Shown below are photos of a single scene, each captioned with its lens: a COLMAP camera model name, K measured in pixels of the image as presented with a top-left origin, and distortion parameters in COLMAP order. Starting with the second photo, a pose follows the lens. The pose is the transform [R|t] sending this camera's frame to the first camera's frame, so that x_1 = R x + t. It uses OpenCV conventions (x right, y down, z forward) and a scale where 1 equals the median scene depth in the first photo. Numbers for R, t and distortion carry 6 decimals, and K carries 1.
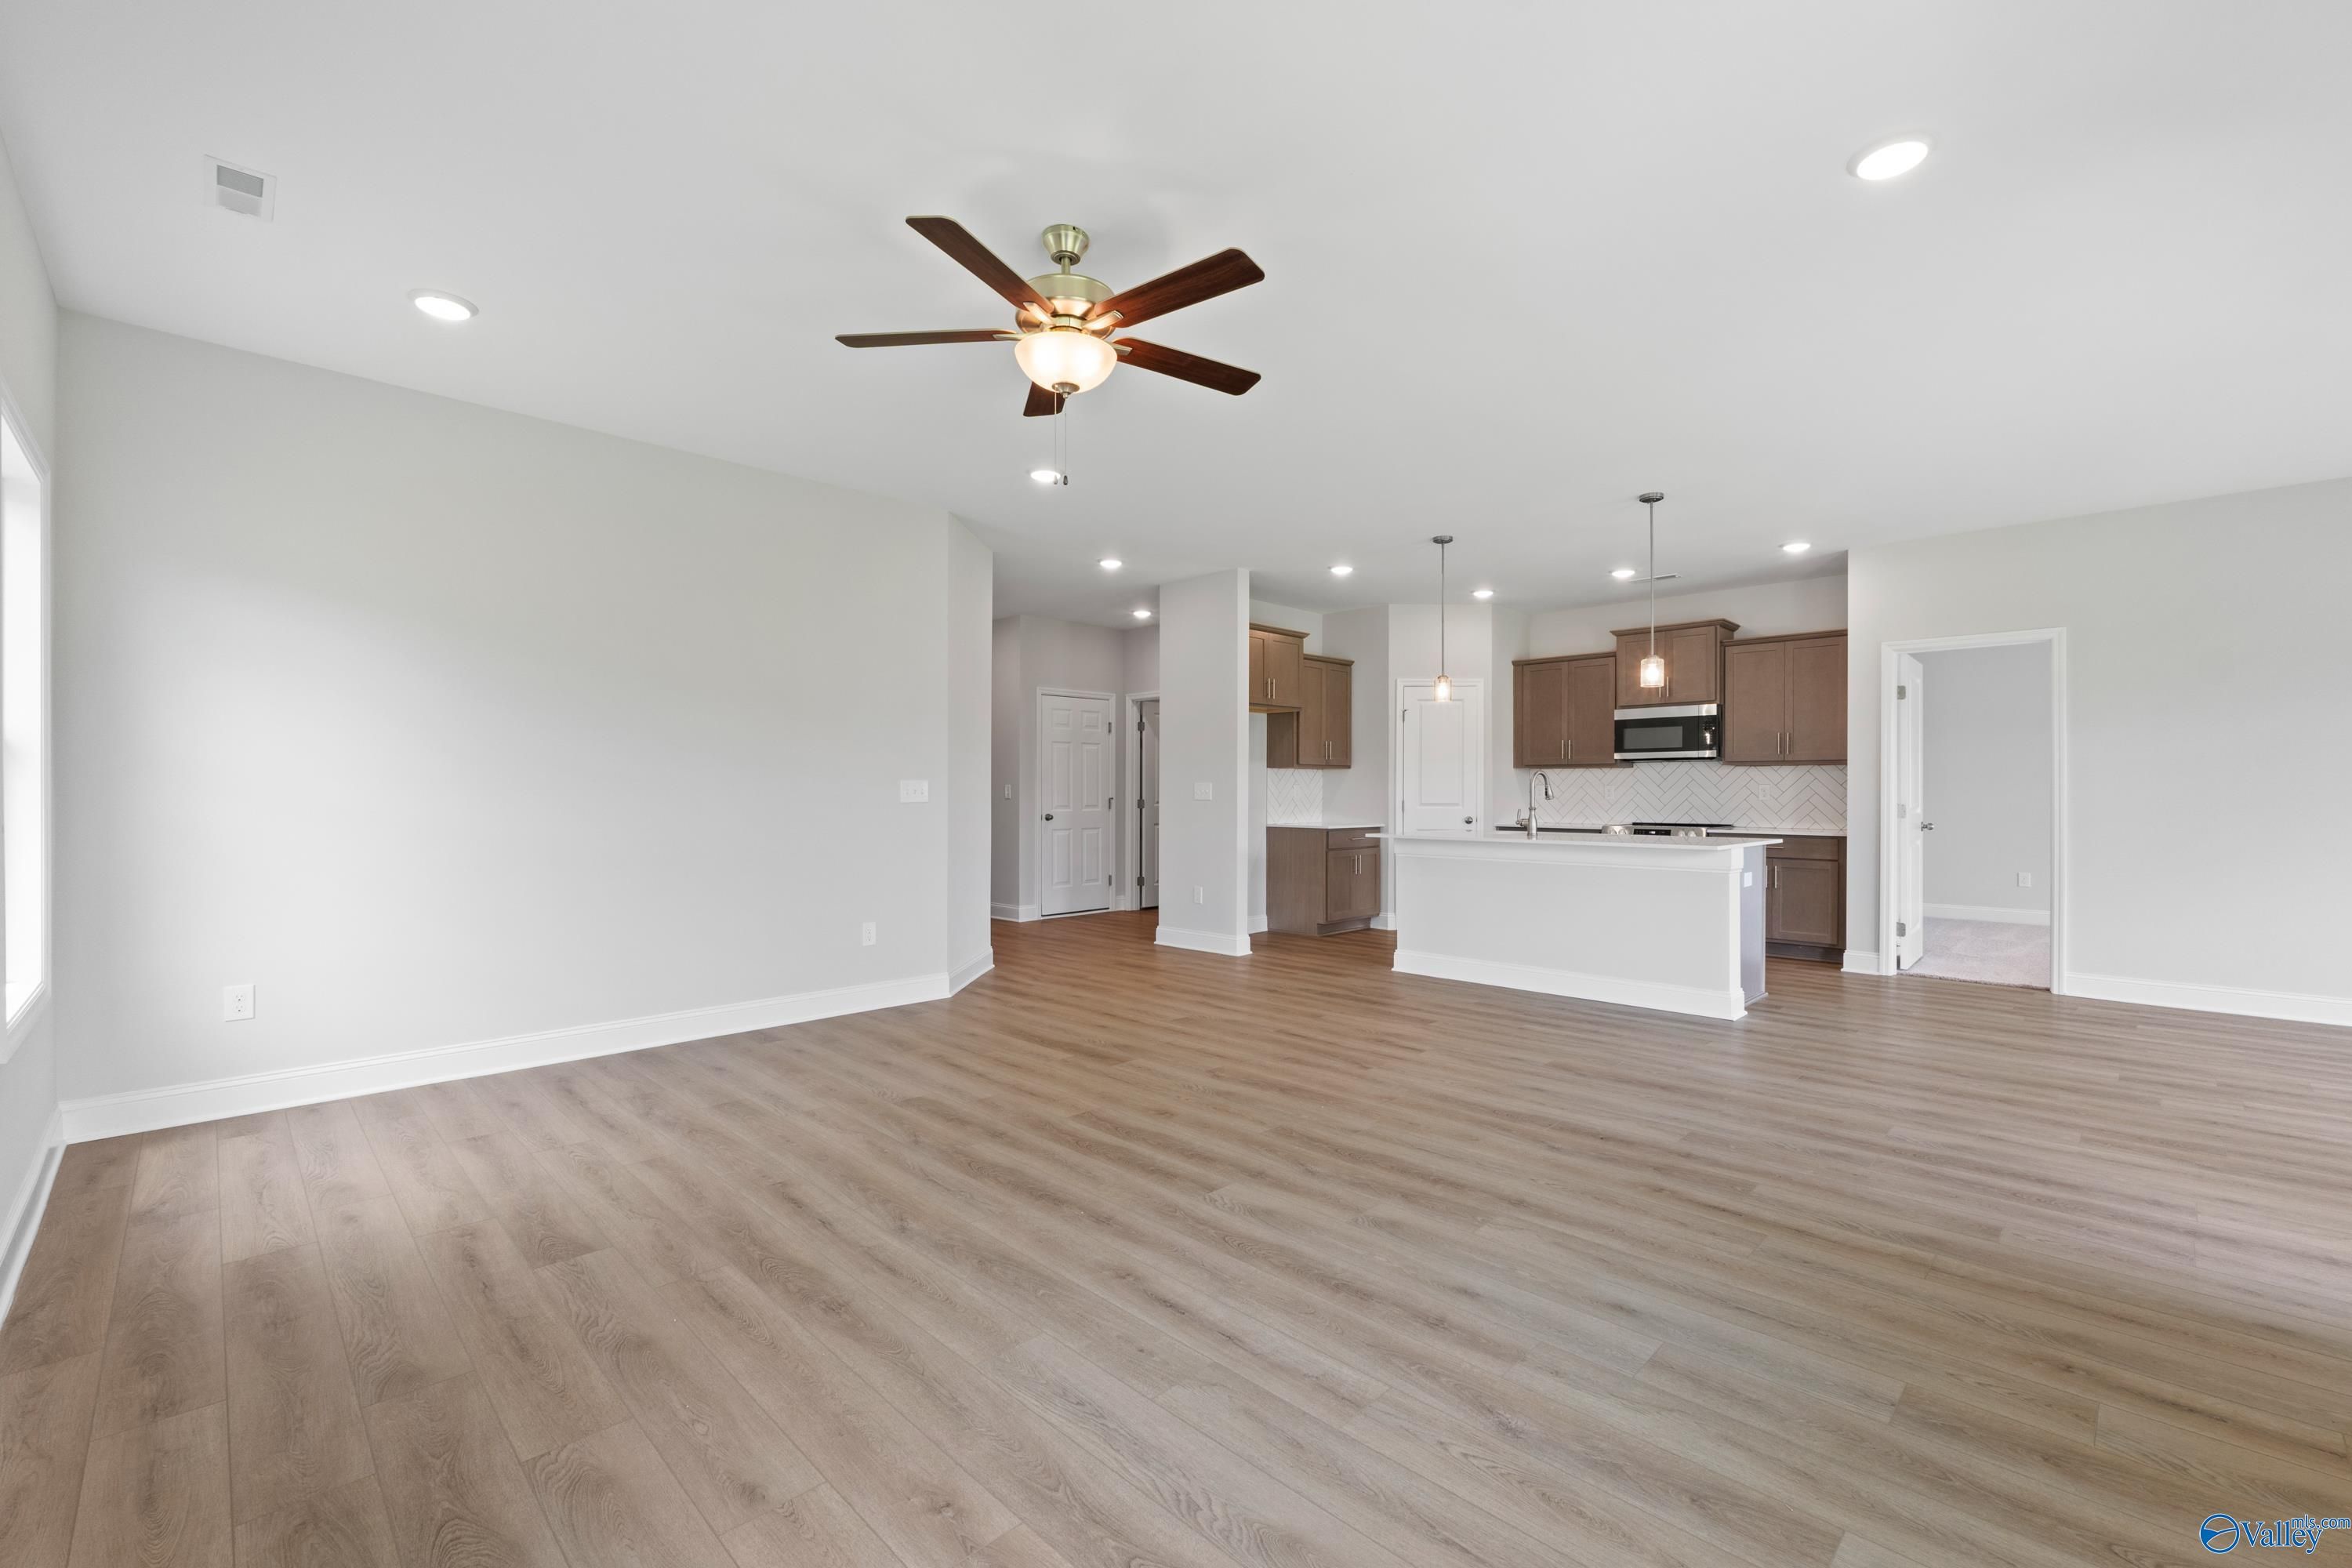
lens RADIAL K [[991.8, 0, 1177.1], [0, 991.8, 791.8], [0, 0, 1]] dist [-0.001736, -0.000138]
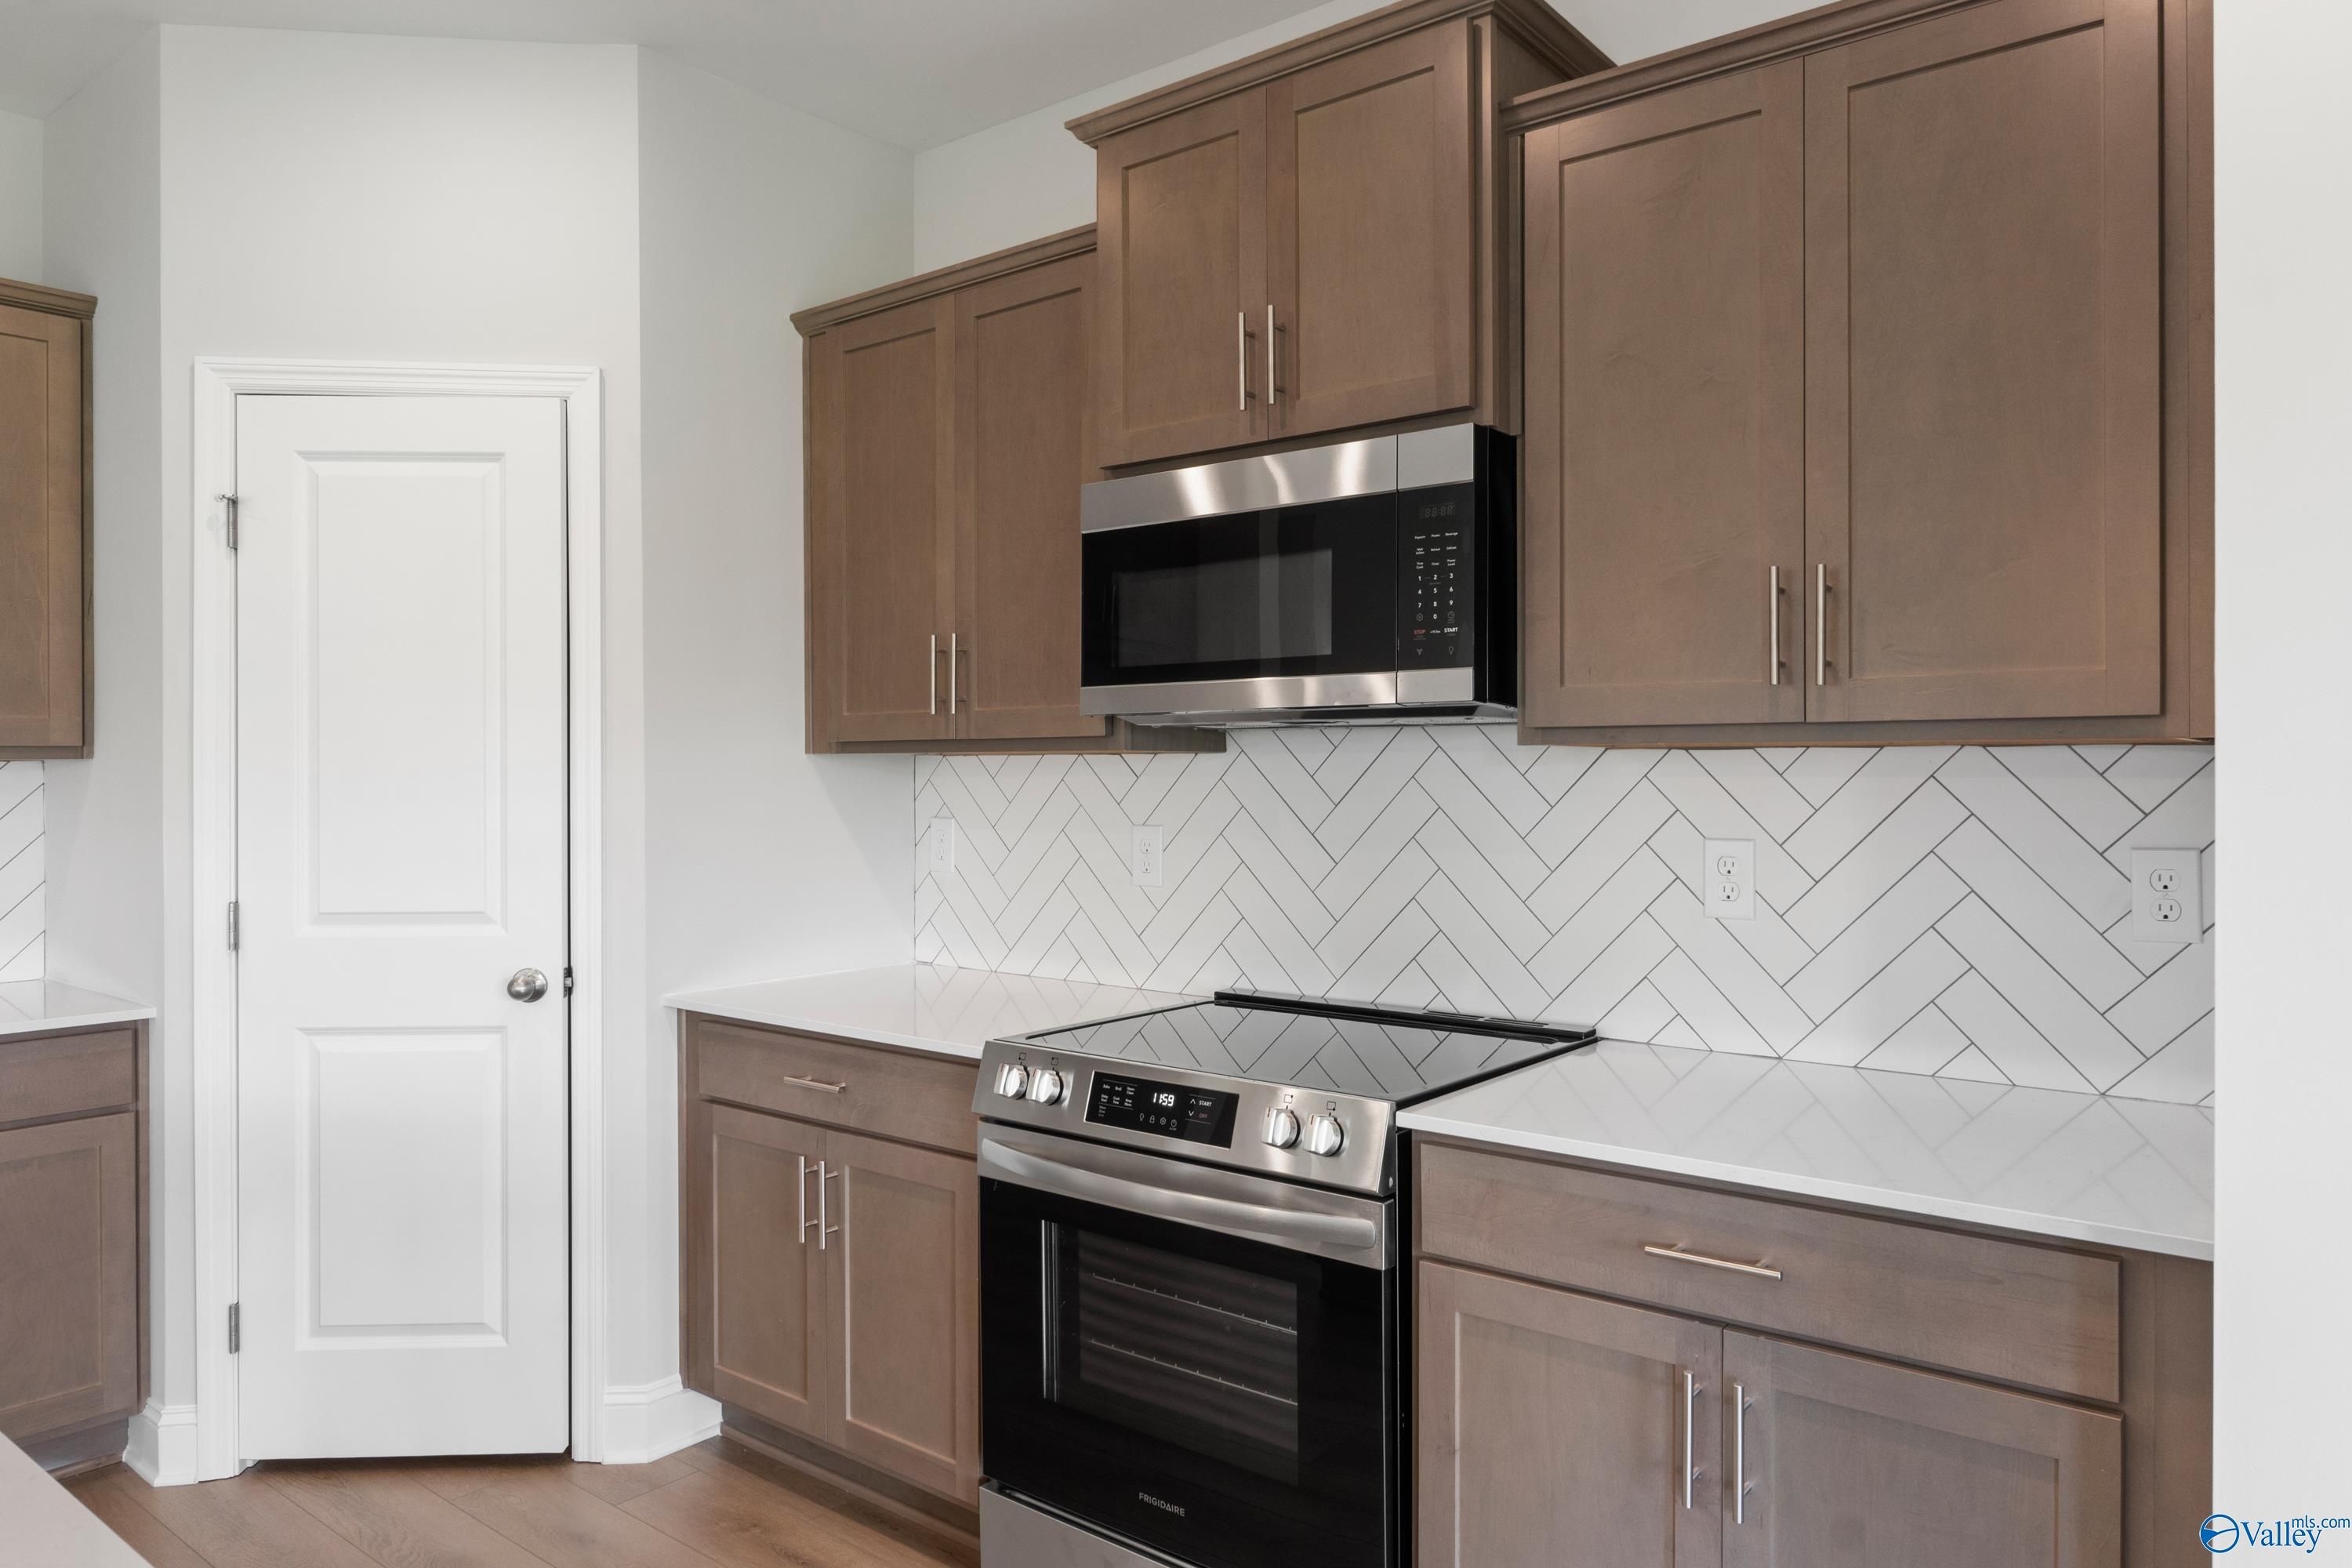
lens RADIAL K [[1547.9, 0, 1175.0], [0, 1547.9, 776.6], [0, 0, 1]] dist [0.034547, 0.000121]
pose [[0.995343, -0.002387, 0.096370, 0.450211], [0.002578, 0.999995, -0.001862, -0.020104], [-0.096365, 0.002102, 0.995344, 0.696037]]
